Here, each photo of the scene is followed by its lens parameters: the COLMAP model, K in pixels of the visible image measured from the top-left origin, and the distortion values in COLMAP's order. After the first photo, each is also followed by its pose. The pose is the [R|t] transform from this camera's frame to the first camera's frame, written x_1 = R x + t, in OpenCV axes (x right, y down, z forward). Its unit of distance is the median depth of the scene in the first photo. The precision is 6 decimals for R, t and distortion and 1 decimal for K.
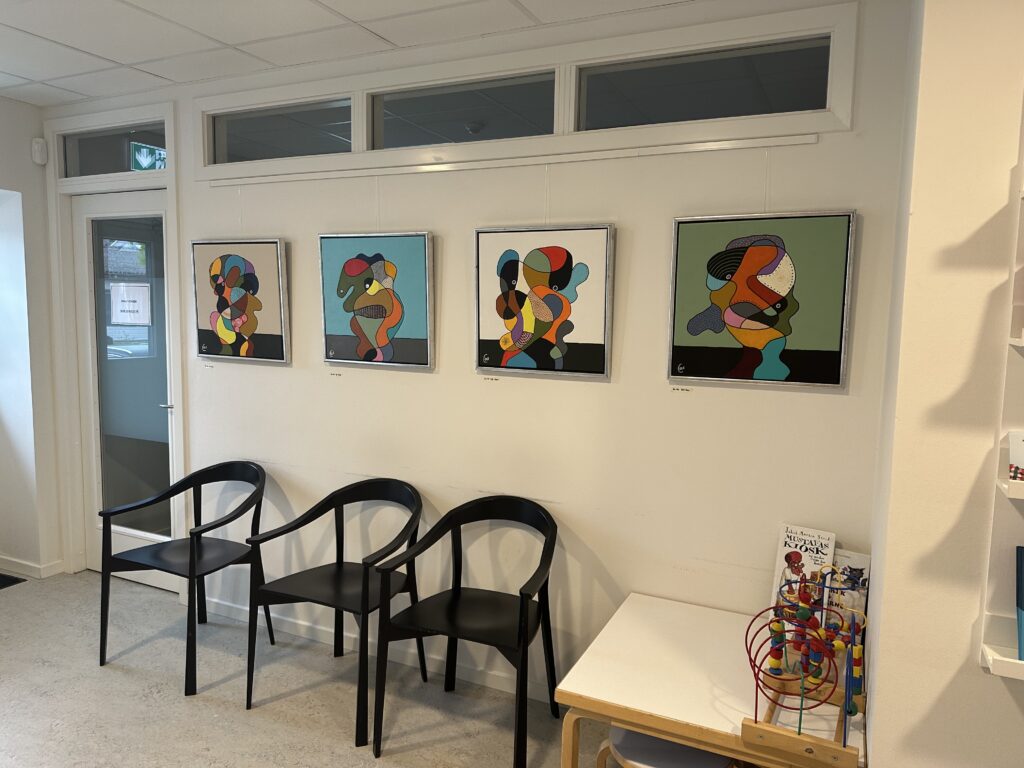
lens RADIAL K [[717.2, 0, 512.0], [0, 717.2, 384.0], [0, 0, 1]] dist [0.188390, -0.391962]
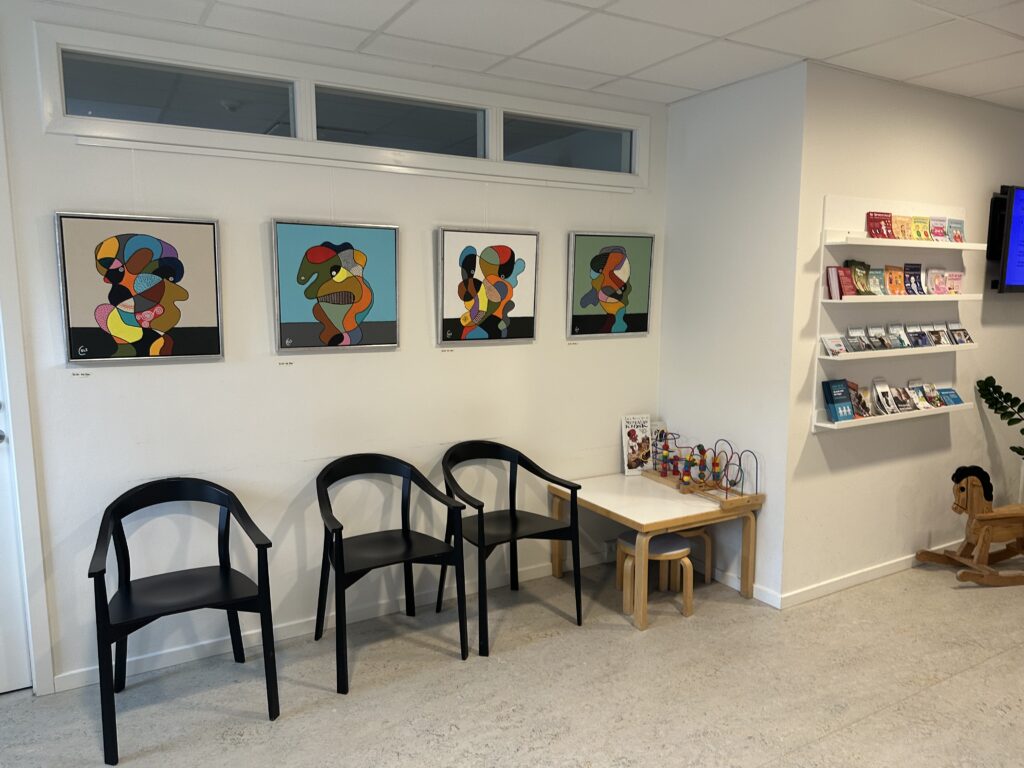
lens RADIAL K [[717.2, 0, 512.0], [0, 717.2, 384.0], [0, 0, 1]] dist [0.188390, -0.391962]
pose [[0.558835, -0.126416, 0.819587, -1.018177], [0.094121, 0.991595, 0.088771, -0.050999], [-0.823921, 0.027532, 0.566036, 0.225956]]
